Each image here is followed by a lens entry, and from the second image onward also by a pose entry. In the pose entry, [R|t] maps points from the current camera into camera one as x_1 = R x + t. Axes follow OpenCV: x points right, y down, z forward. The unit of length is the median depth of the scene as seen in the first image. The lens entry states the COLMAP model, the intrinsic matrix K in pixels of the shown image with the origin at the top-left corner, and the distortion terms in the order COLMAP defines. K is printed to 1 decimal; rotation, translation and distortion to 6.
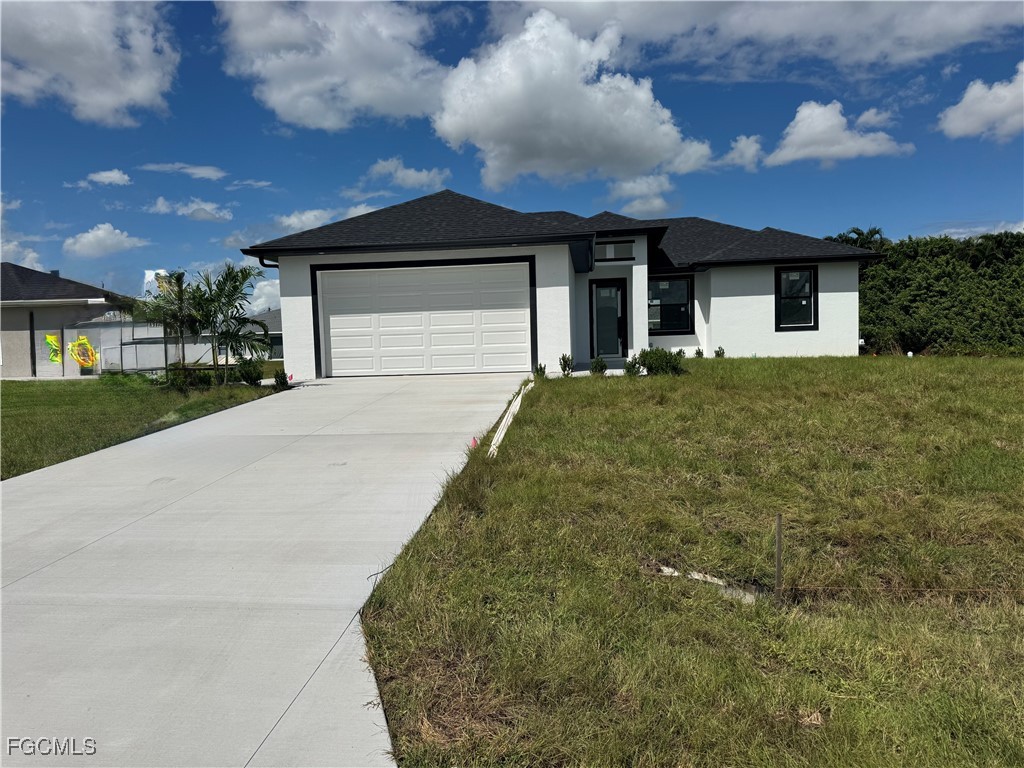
lens RADIAL K [[729.4, 0, 514.7], [0, 729.4, 375.3], [0, 0, 1]] dist [0.079151, -0.093750]
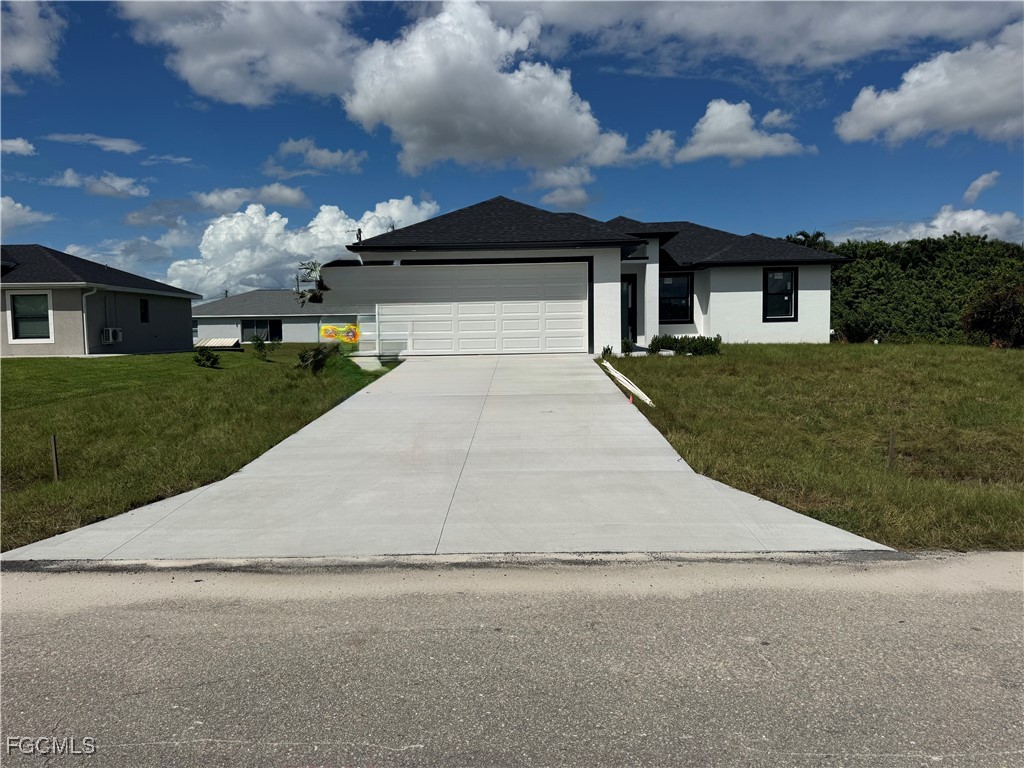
lens RADIAL K [[817.2, 0, 439.1], [0, 817.2, 370.8], [0, 0, 1]] dist [0.103900, -0.153463]
pose [[0.994705, 0.009237, 0.102356, -0.123773], [-0.009745, 0.999943, 0.004466, 0.007551], [-0.102309, -0.005440, 0.994738, -0.113233]]
